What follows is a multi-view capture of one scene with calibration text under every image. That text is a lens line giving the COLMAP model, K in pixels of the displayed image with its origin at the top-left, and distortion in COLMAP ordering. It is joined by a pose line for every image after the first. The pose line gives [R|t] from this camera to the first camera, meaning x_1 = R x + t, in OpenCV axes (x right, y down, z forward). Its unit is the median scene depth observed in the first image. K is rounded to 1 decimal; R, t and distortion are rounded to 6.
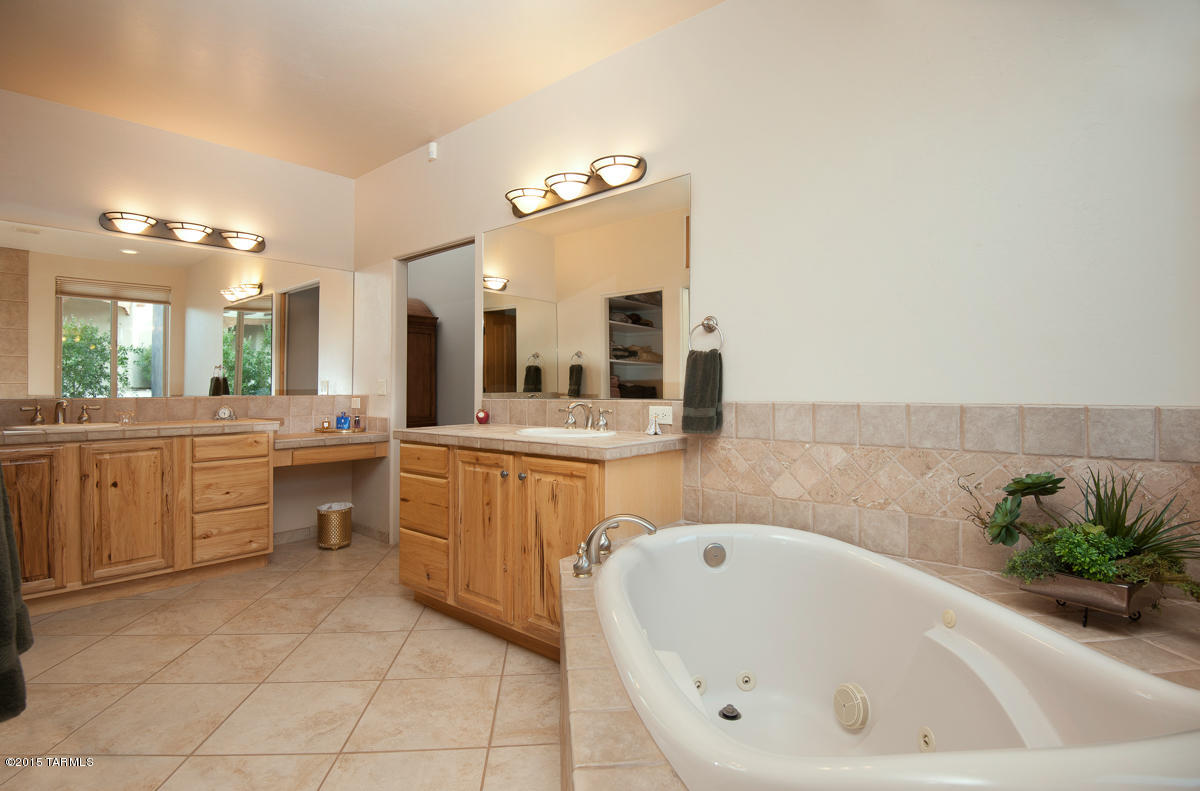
lens RADIAL K [[593.8, 0, 597.9], [0, 593.8, 387.9], [0, 0, 1]] dist [-0.002667, -0.000456]
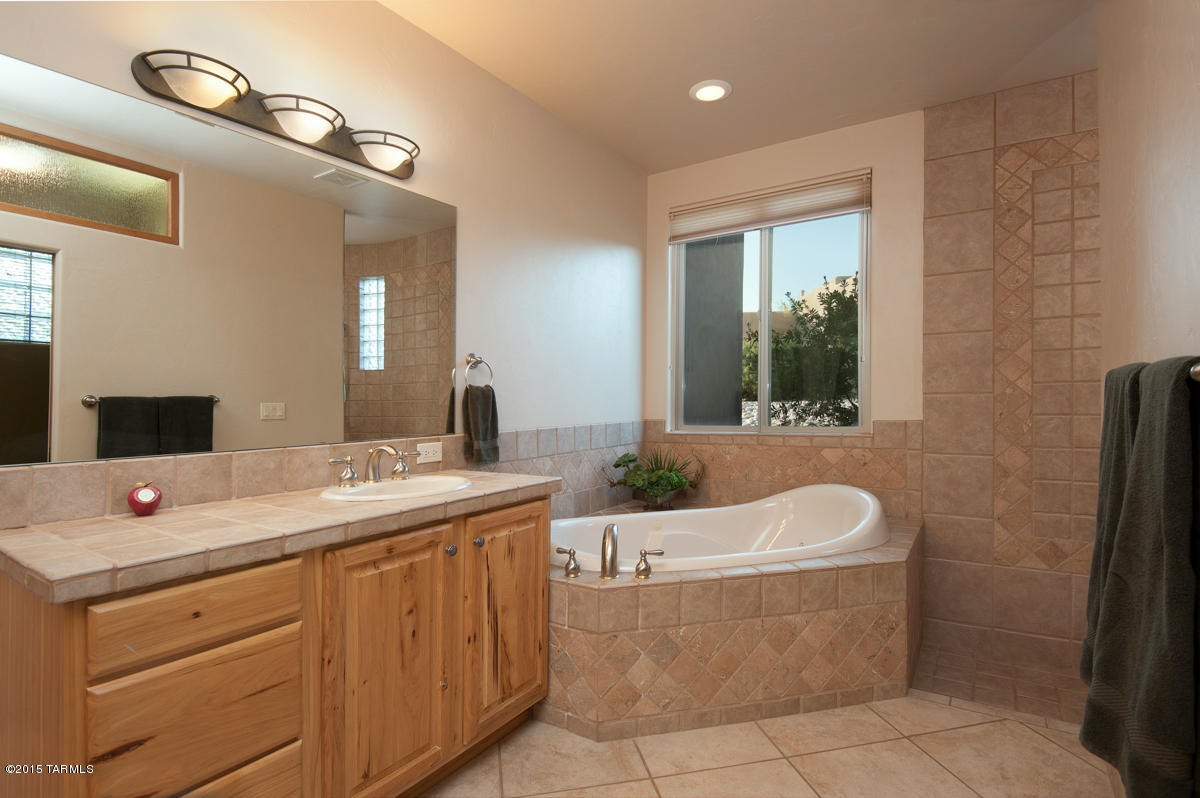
lens RADIAL K [[593.8, 0, 598.1], [0, 593.8, 400.1], [0, 0, 1]] dist [-0.002667, -0.000456]
pose [[-0.150560, 0.001377, 0.988600, -0.926514], [0.005566, 0.999984, -0.000545, -0.035869], [-0.988585, 0.005420, -0.150566, 0.970875]]
